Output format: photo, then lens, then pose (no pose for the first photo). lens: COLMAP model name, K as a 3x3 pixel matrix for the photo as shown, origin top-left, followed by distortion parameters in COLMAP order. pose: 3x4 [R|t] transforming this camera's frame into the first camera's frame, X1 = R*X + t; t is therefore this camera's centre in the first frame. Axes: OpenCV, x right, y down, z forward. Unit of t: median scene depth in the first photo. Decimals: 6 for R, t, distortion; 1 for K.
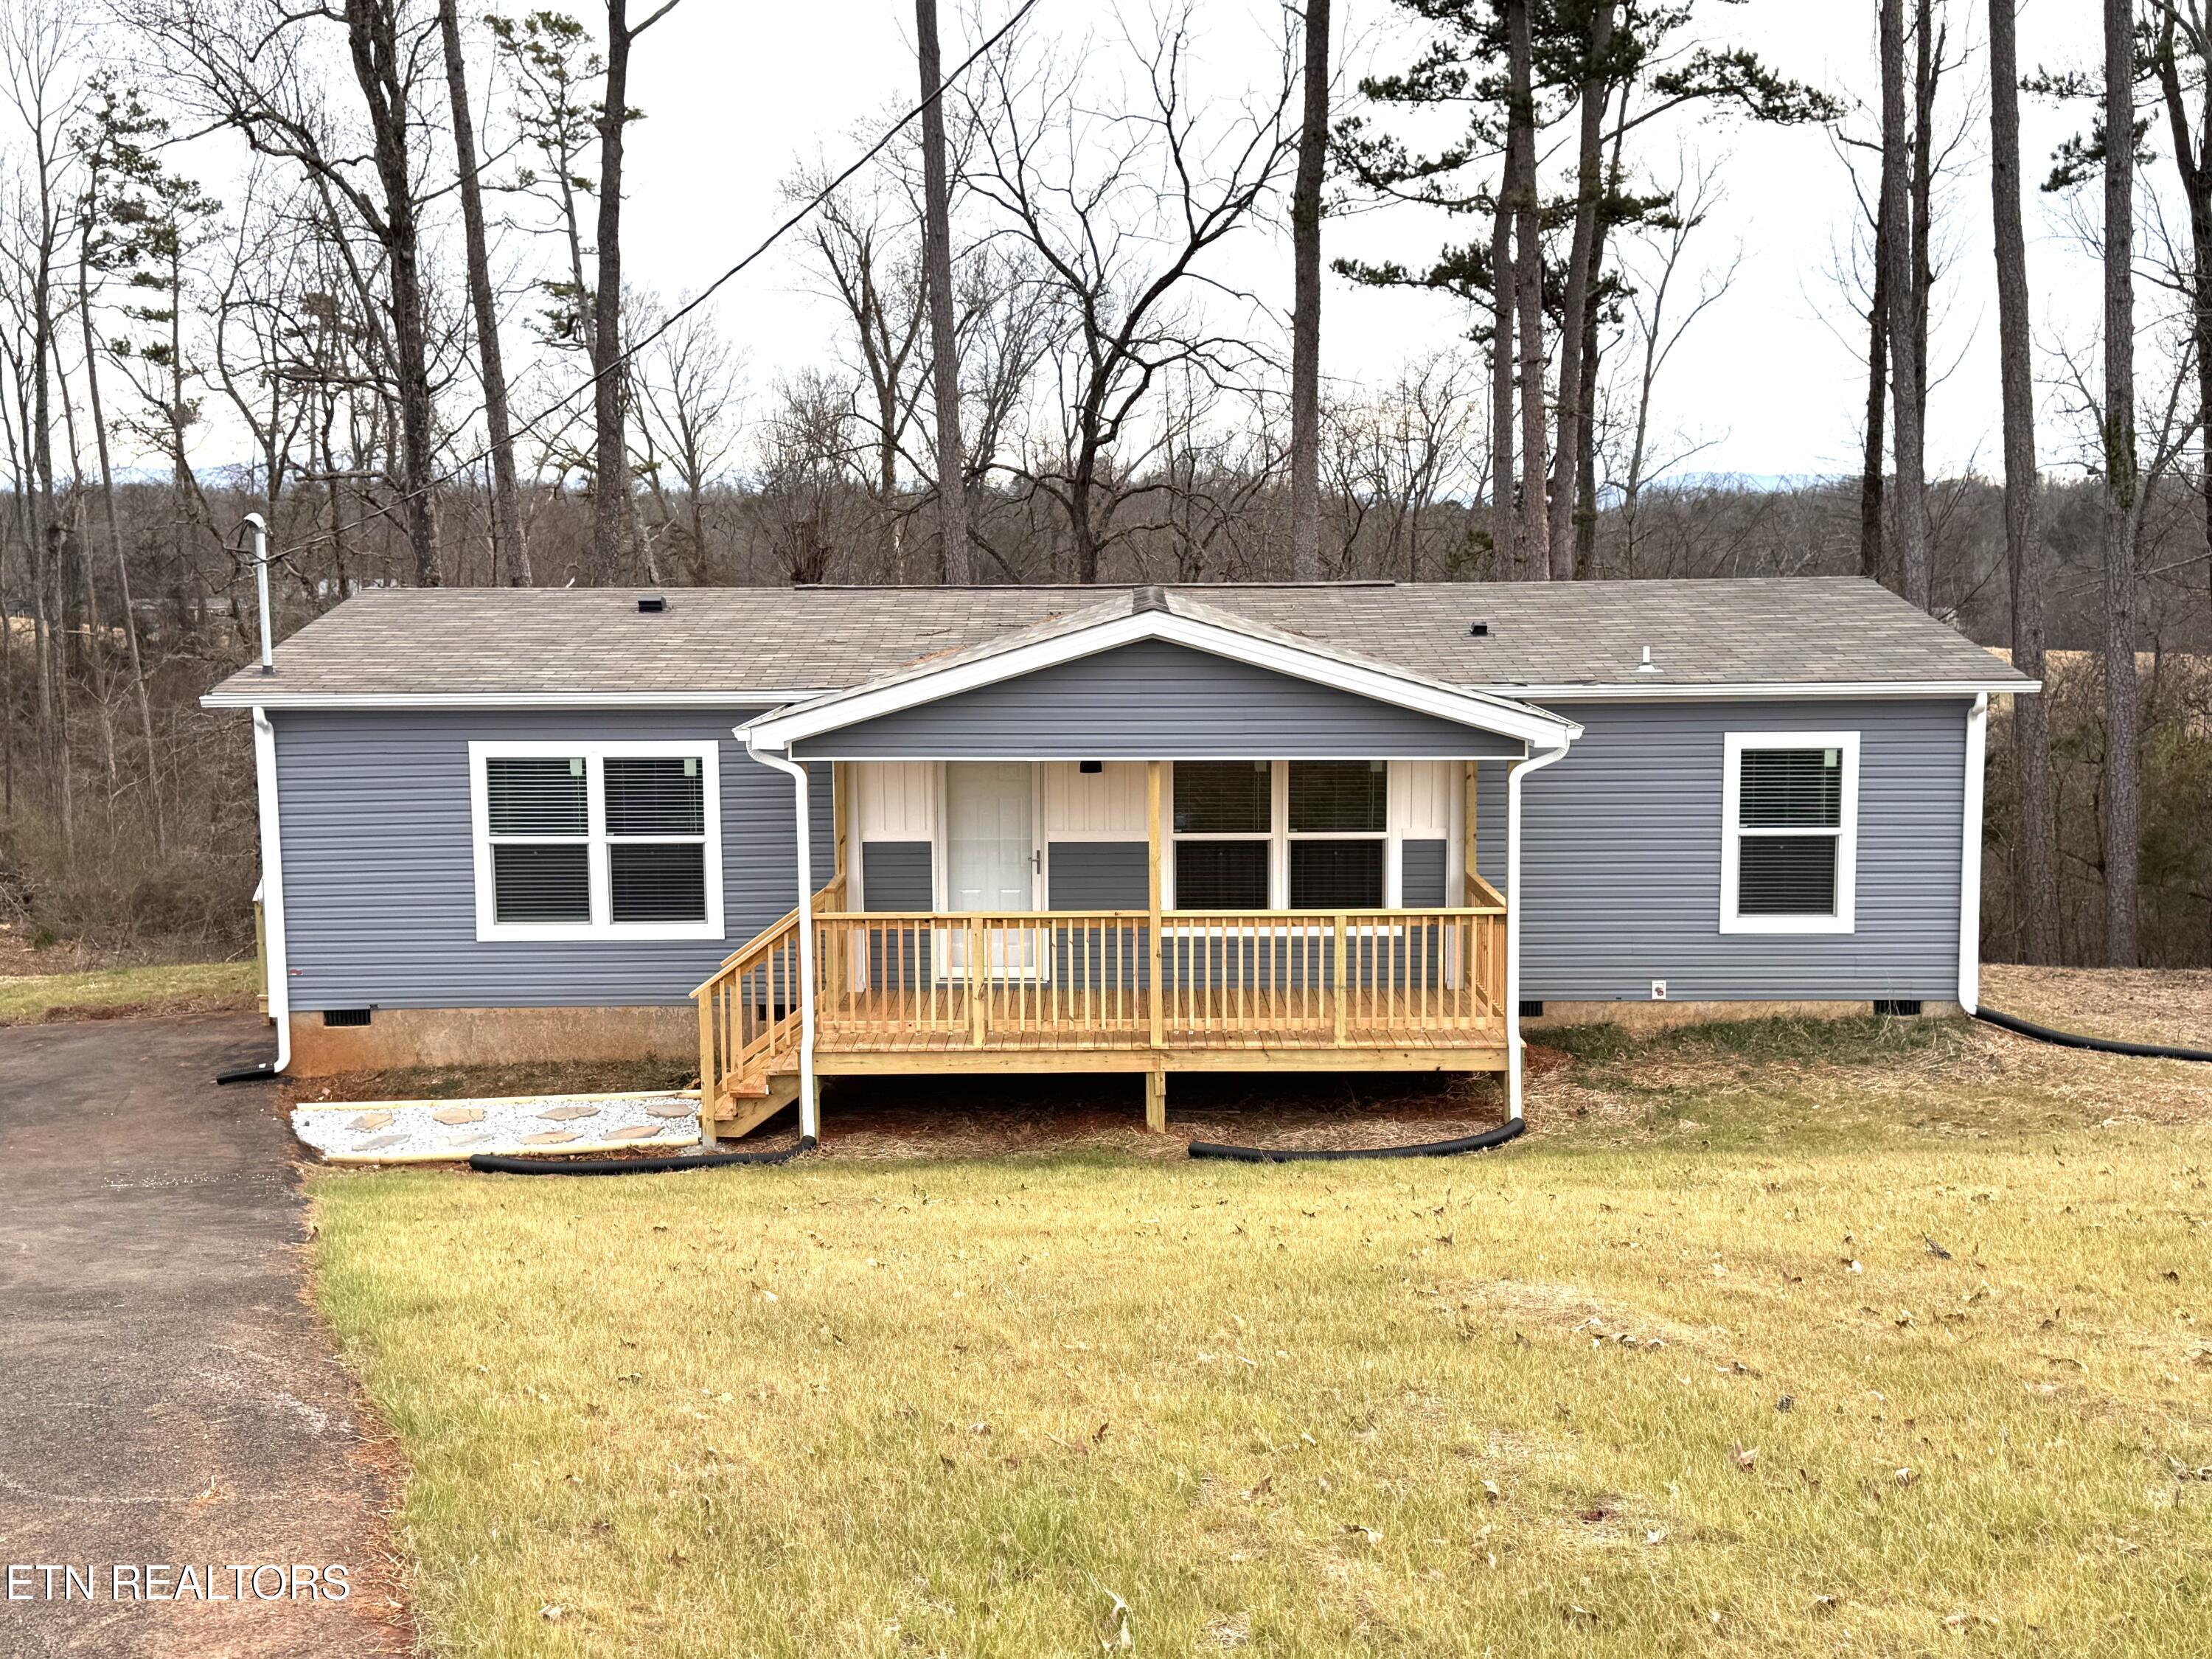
lens RADIAL K [[2374.3, 0, 1096.0], [0, 2374.3, 834.8], [0, 0, 1]] dist [0.187990, -0.373624]
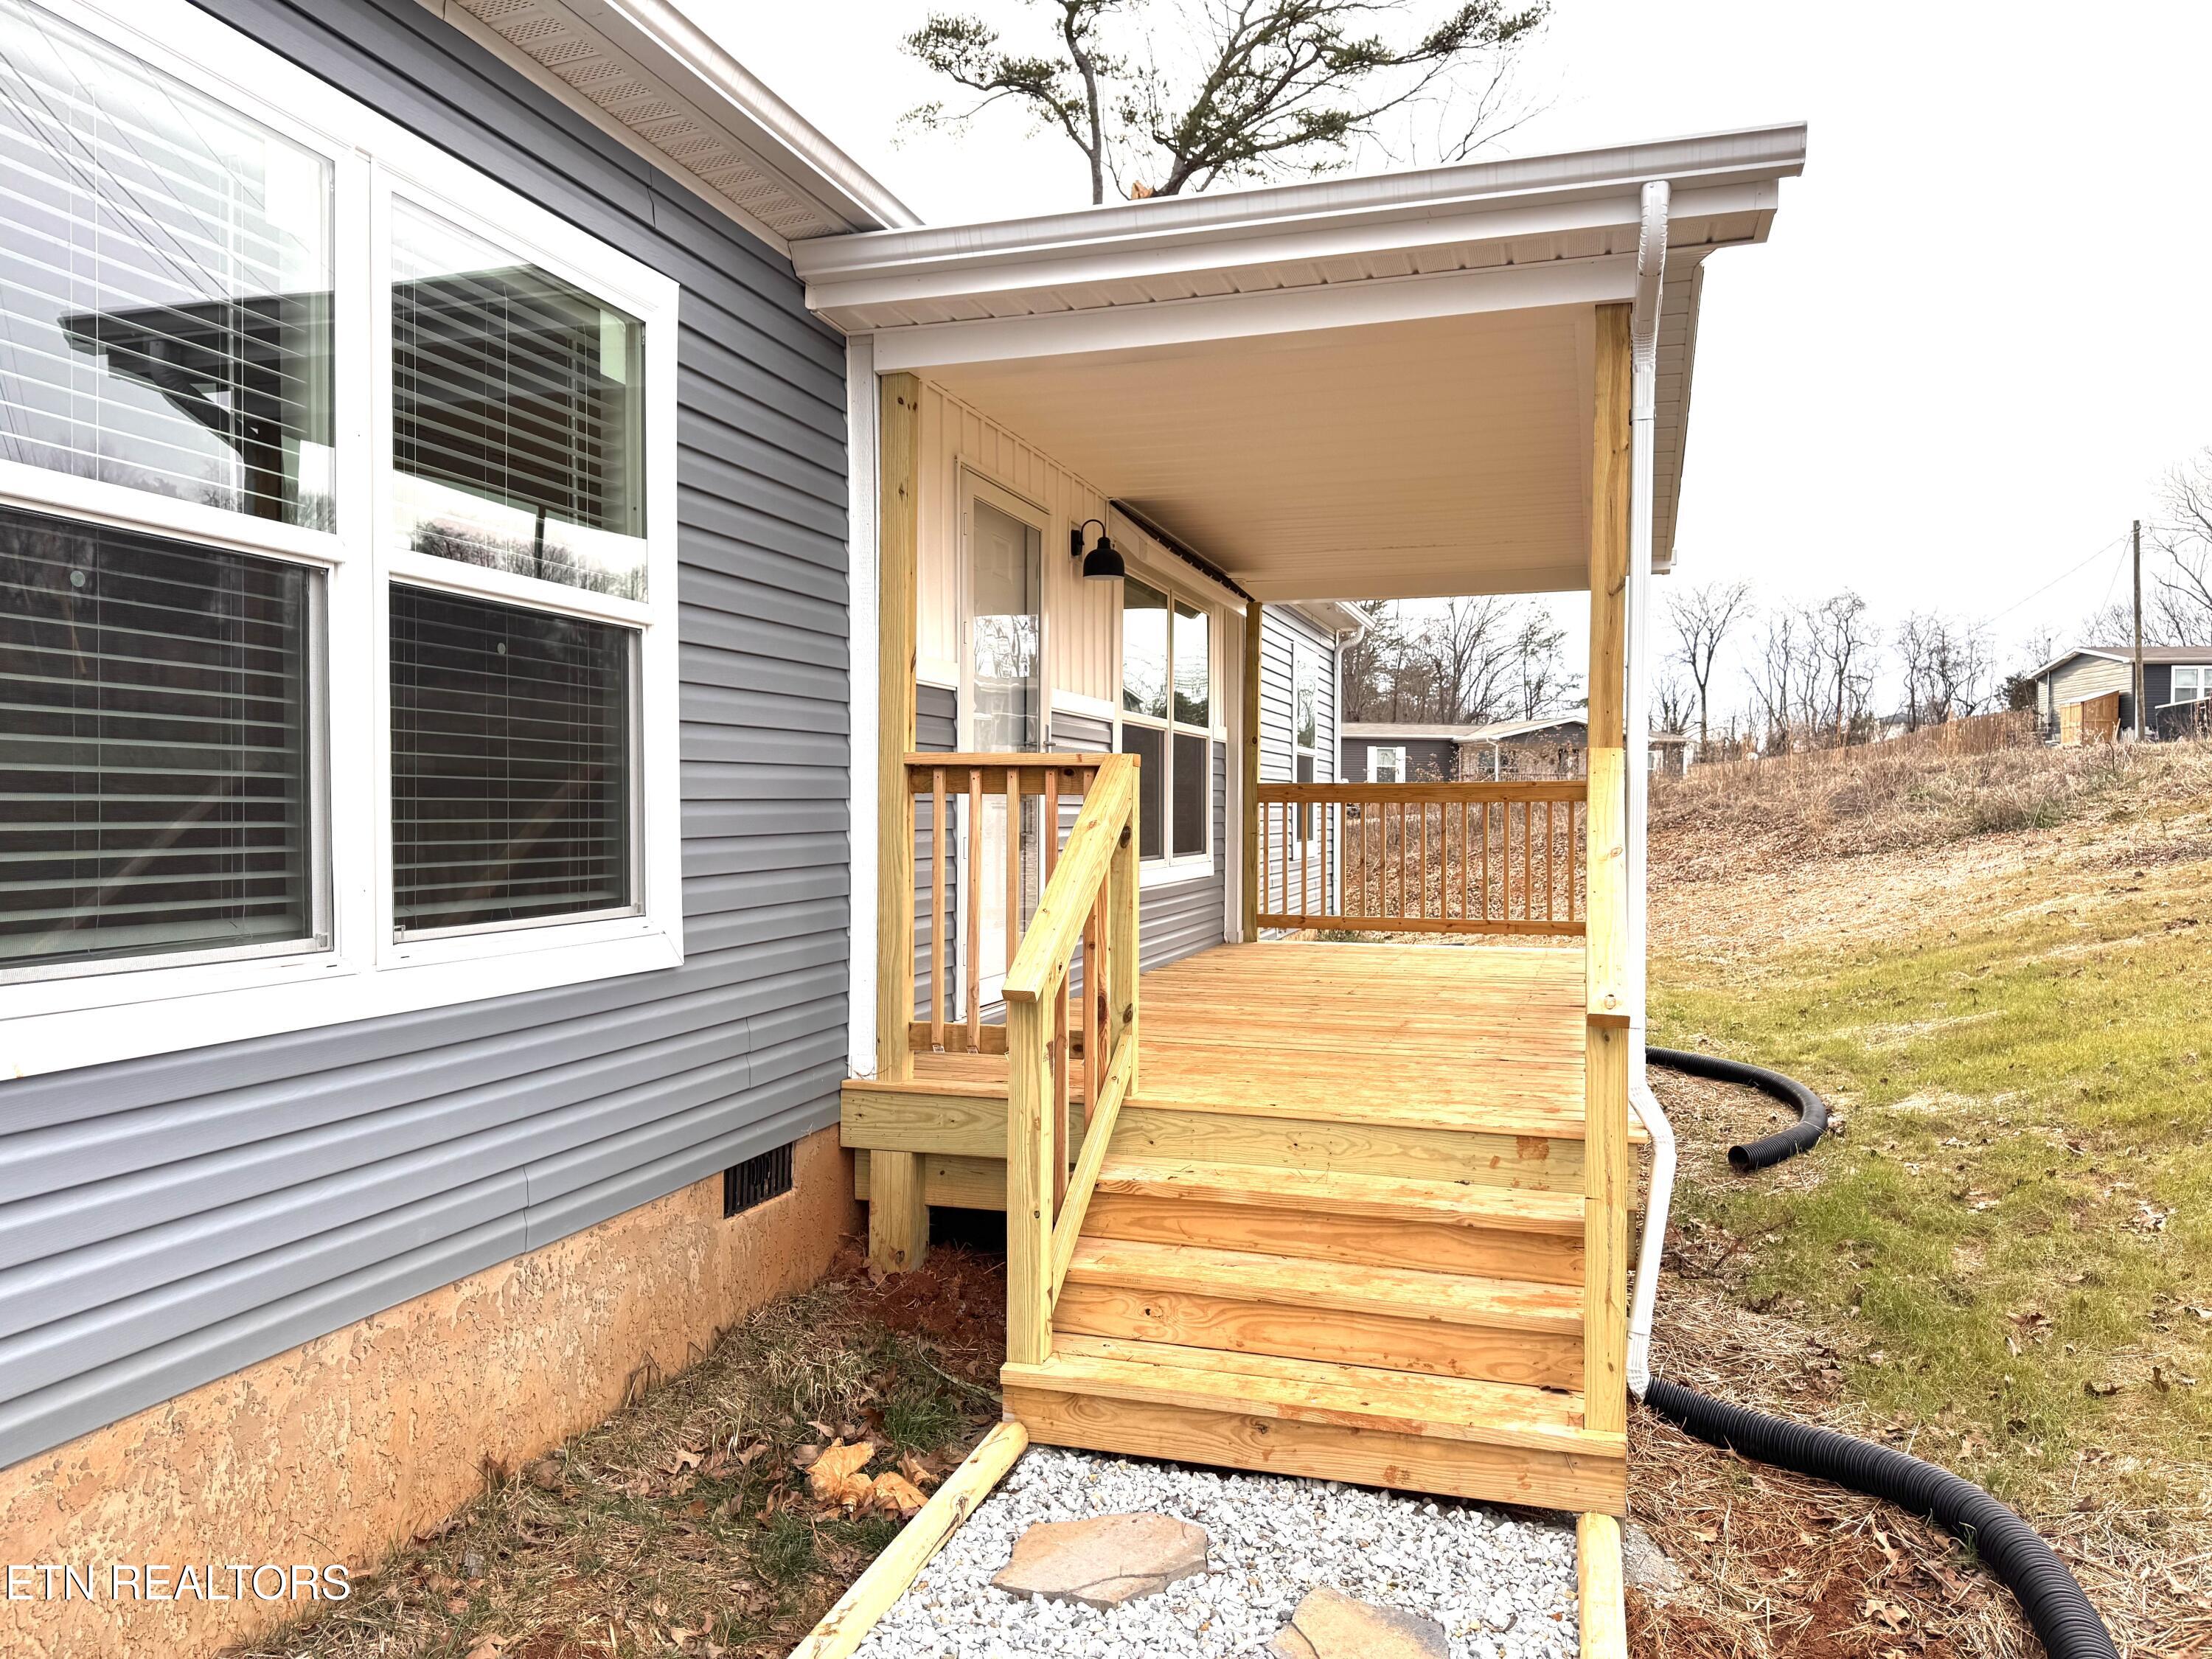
lens RADIAL K [[1552.2, 0, 1109.0], [0, 1552.2, 829.6], [0, 0, 1]] dist [0.109837, -0.139258]
pose [[0.295803, -0.003862, 0.955241, -0.326800], [0.111458, 0.993301, -0.030498, 0.038929], [-0.948724, 0.115490, 0.294252, 0.893166]]
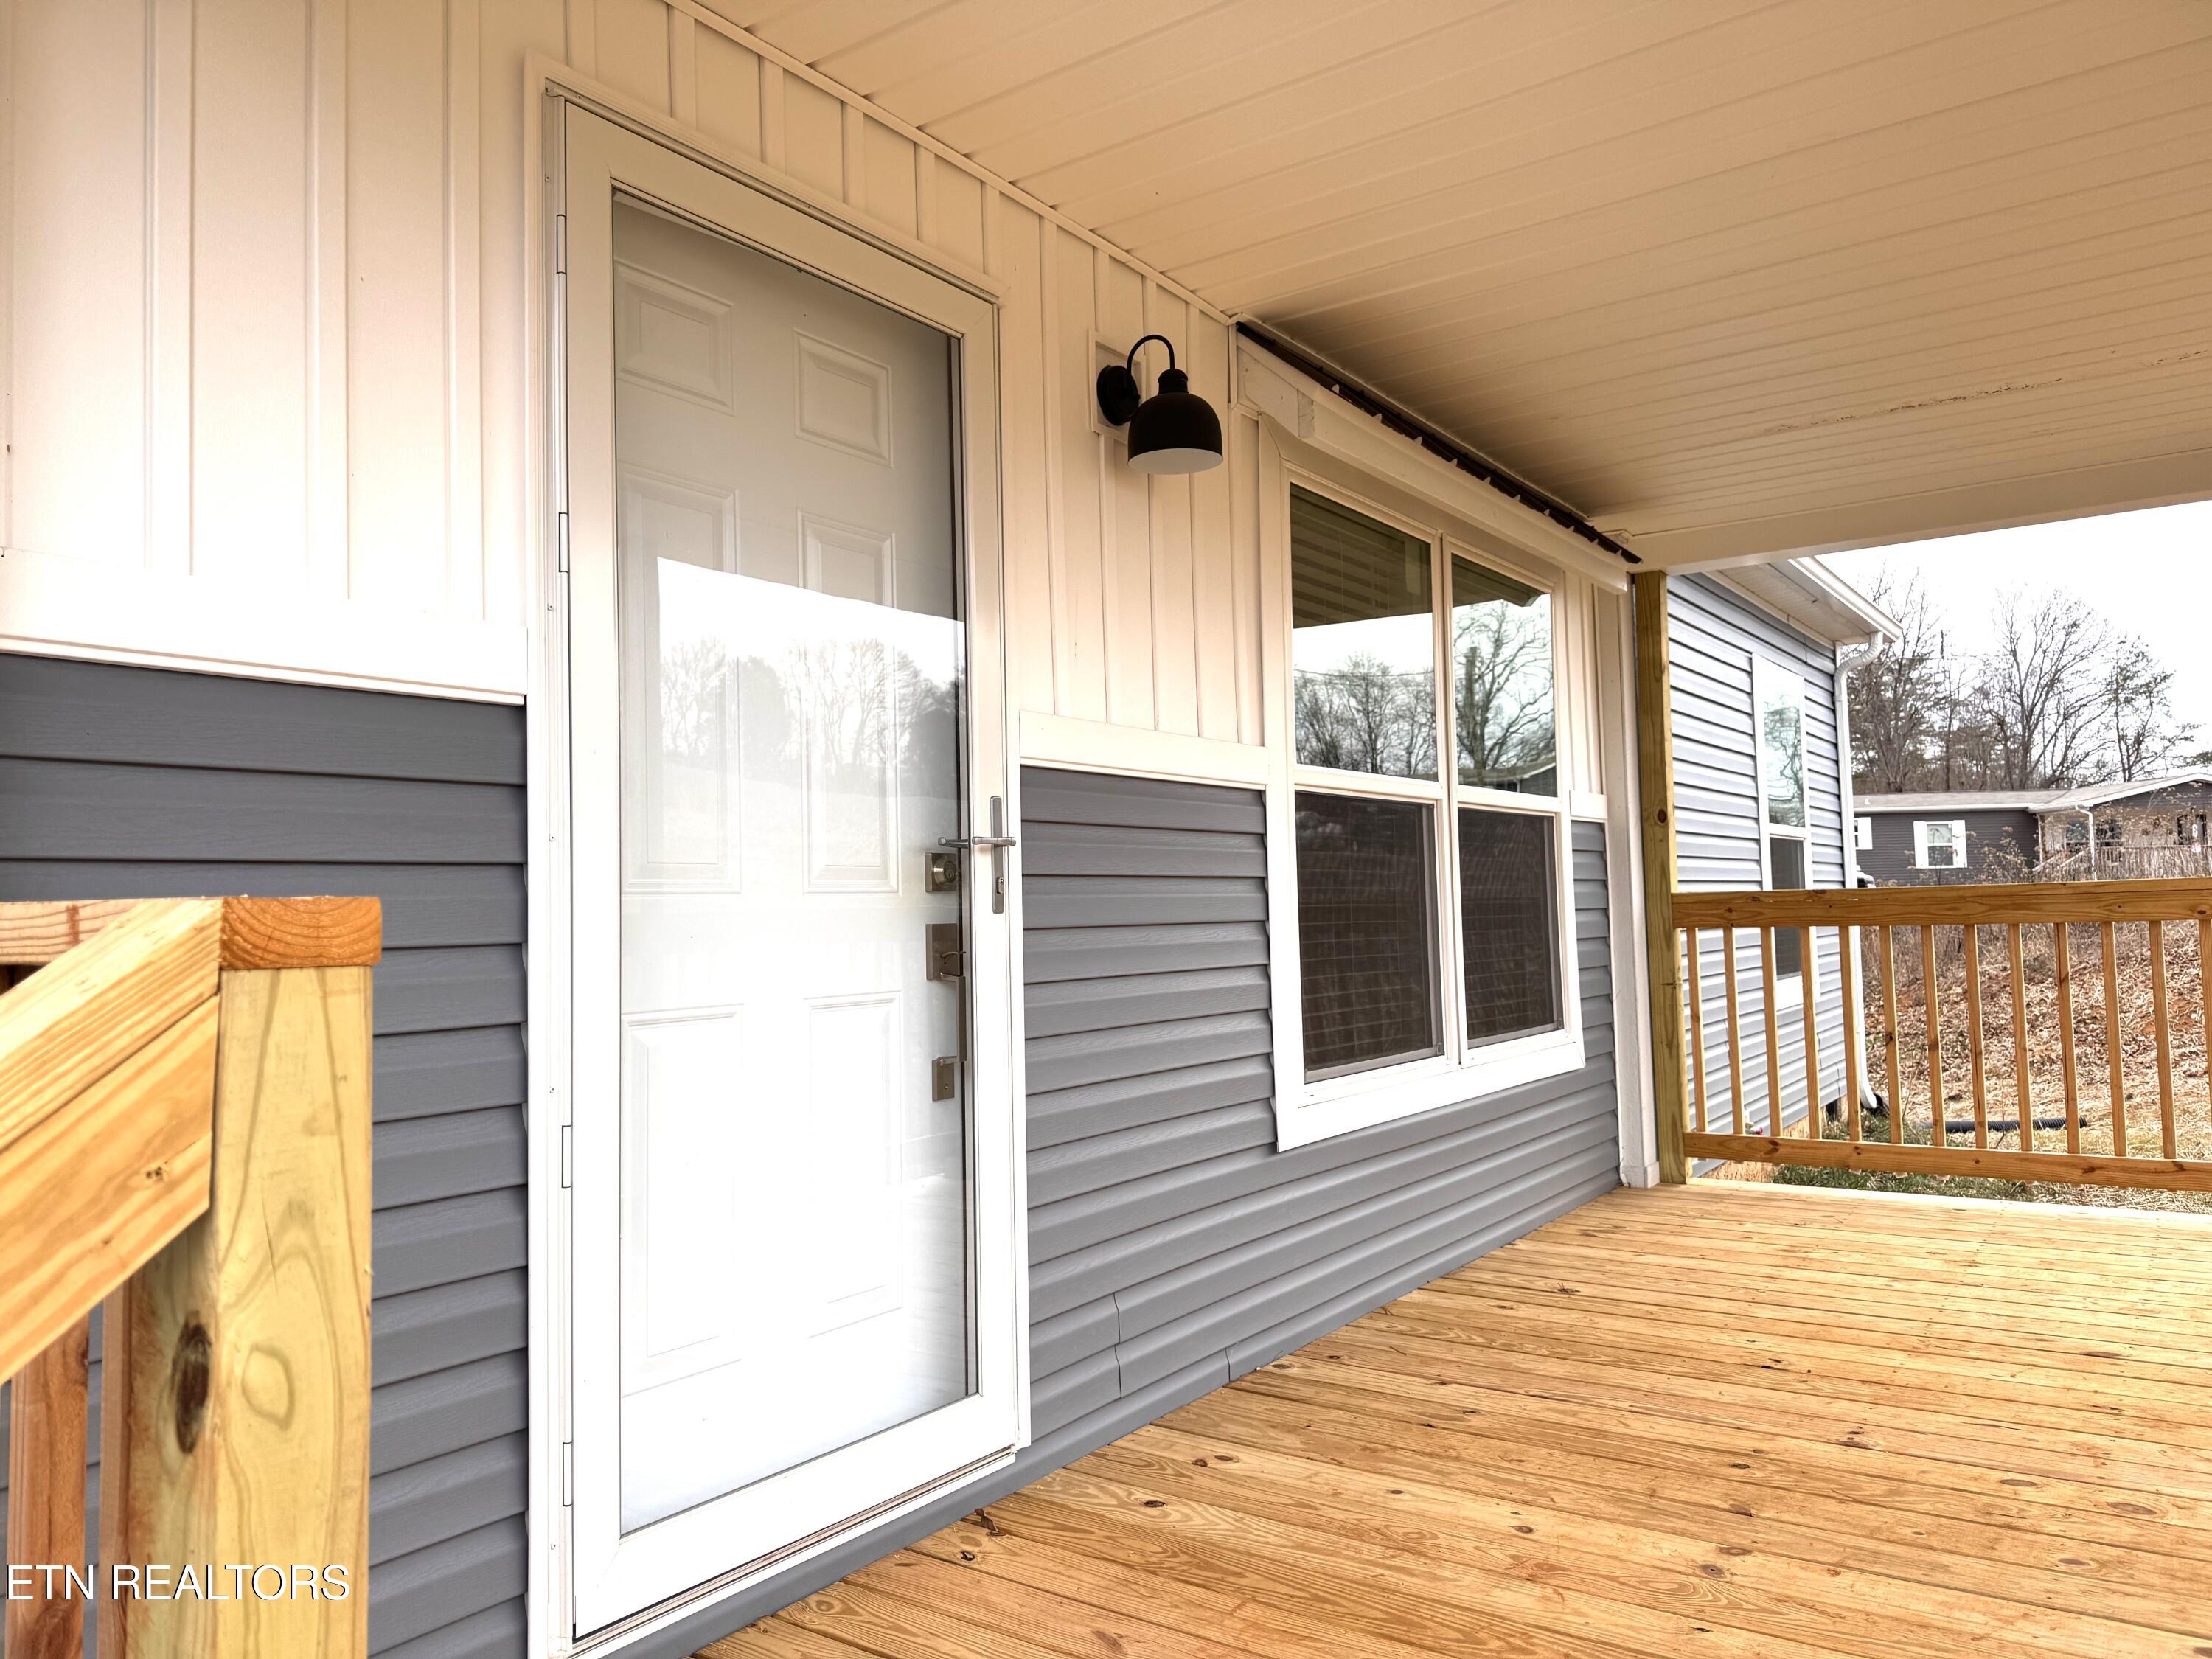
lens RADIAL K [[1572.9, 0, 1106.0], [0, 1572.9, 829.5], [0, 0, 1]] dist [0.002927, -0.000332]
pose [[0.575704, 0.036986, 0.816821, -0.127163], [0.120885, 0.984149, -0.129763, 0.027429], [-0.808673, 0.173446, 0.562107, 0.915016]]
